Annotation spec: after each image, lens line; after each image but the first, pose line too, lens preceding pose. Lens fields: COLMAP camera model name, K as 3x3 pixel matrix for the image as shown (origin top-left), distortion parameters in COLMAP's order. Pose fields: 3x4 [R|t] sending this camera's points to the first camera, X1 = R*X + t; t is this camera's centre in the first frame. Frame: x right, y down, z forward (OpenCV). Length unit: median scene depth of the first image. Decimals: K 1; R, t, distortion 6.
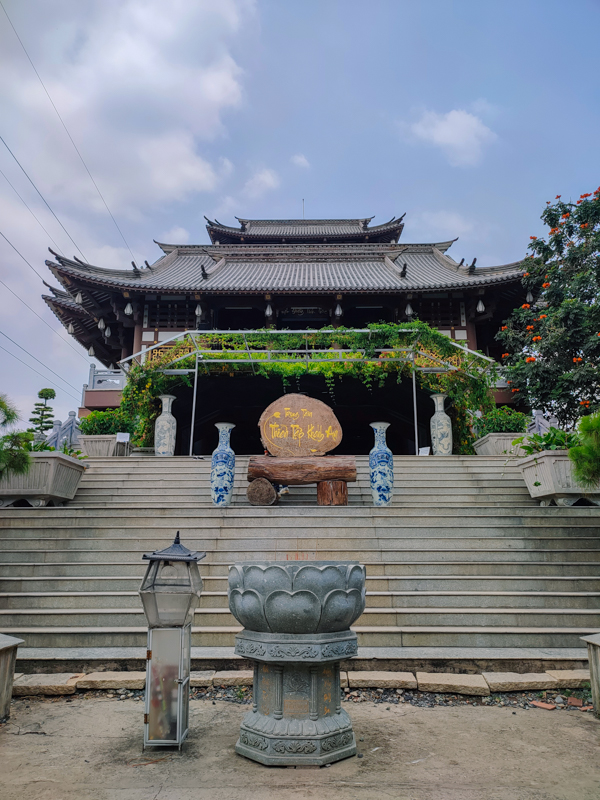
lens RADIAL K [[587.7, 0, 301.3], [0, 587.7, 410.5], [0, 0, 1]] dist [0.009984, -0.007776]
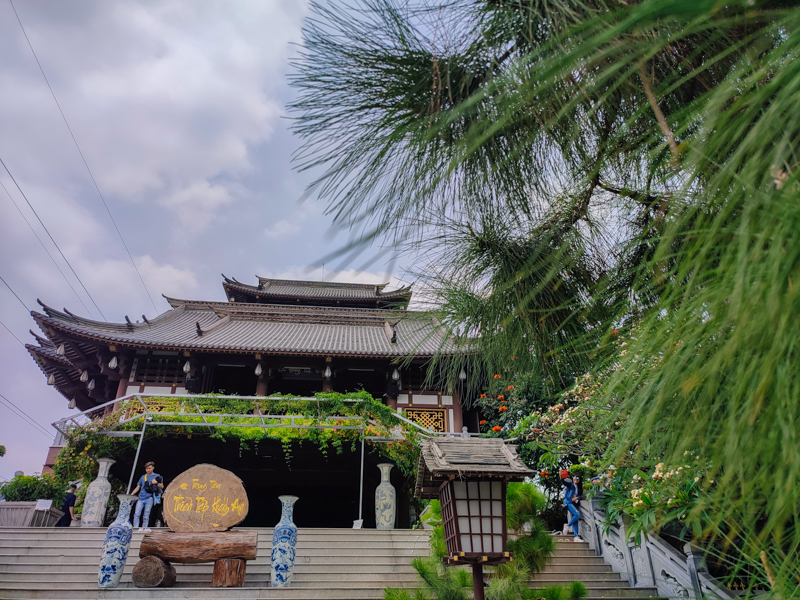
lens RADIAL K [[587.7, 0, 410.3], [0, 587.7, 304.3], [0, 0, 1]] dist [0.009984, -0.007776]
pose [[0.991588, 0.053718, 0.117759, 0.136501], [-0.020109, 0.962699, -0.269825, -0.018565], [-0.127861, 0.265188, 0.955682, -0.052908]]
